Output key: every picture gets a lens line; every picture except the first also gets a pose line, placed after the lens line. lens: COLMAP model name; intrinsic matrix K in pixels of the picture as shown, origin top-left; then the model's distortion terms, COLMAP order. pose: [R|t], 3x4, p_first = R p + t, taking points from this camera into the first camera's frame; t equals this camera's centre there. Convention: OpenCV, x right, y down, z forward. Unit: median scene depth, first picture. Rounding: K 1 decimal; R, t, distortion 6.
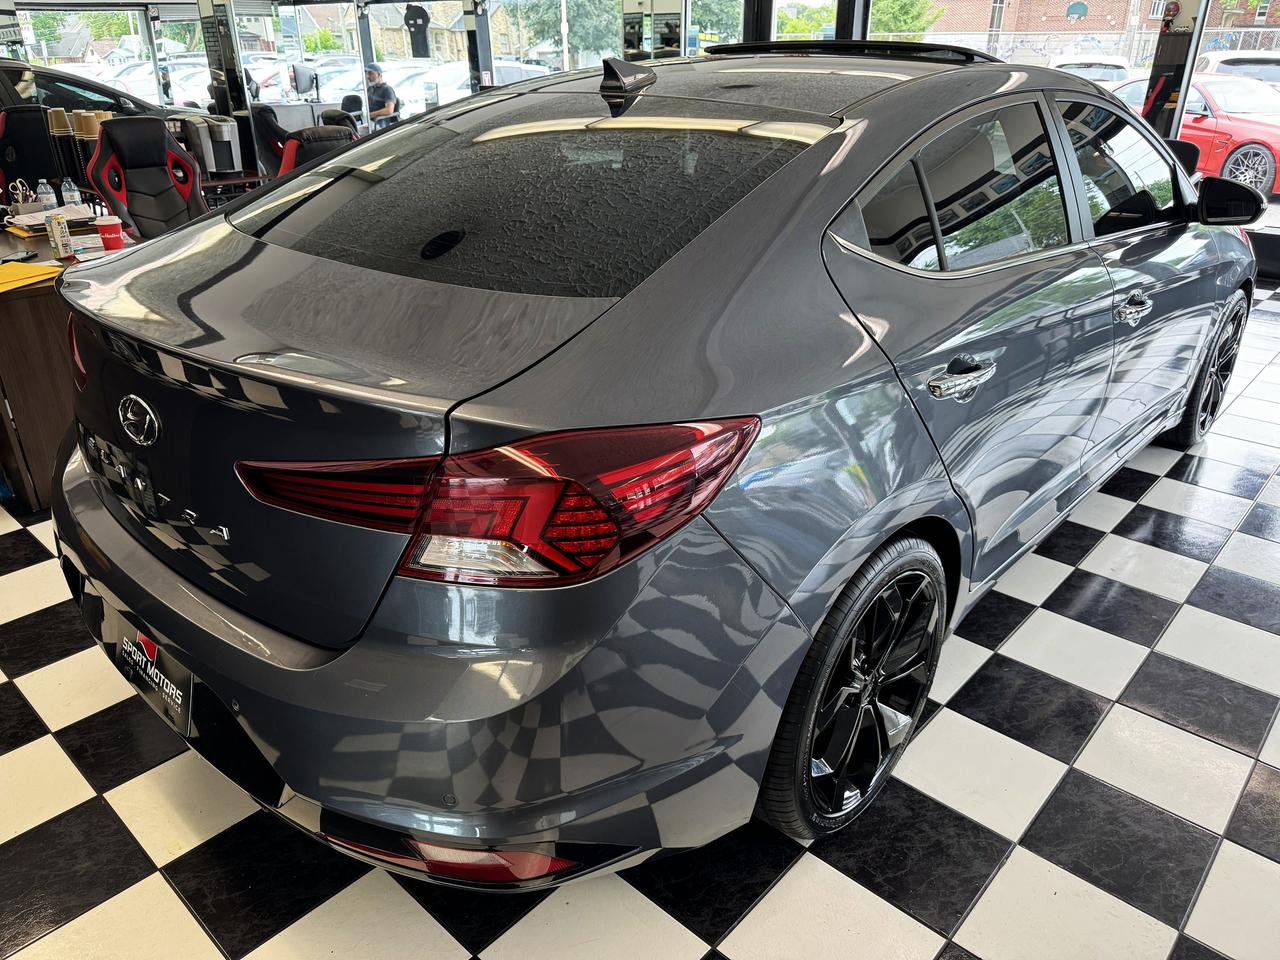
lens RADIAL K [[913.4, 0, 639.0], [0, 913.4, 471.7], [0, 0, 1]] dist [0.002826, -0.001192]
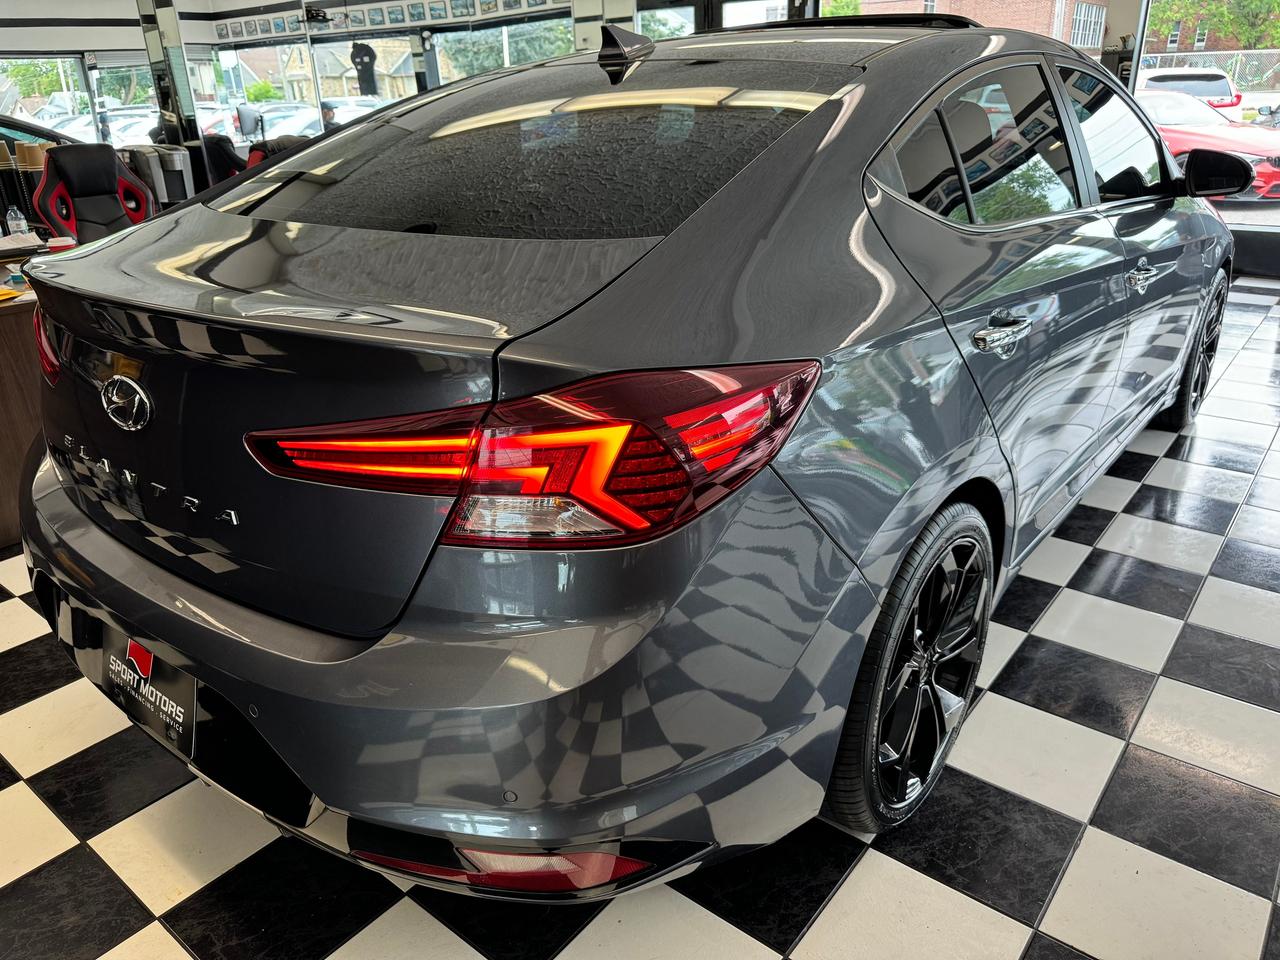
lens RADIAL K [[910.9, 0, 640.0], [0, 910.9, 480.0], [0, 0, 1]] dist [-0.002127, 0.000634]
pose [[0.997519, -0.049944, 0.049611, -0.073291], [0.051624, 0.998115, -0.033175, 0.058321], [-0.047860, 0.035654, 0.998218, 0.070342]]
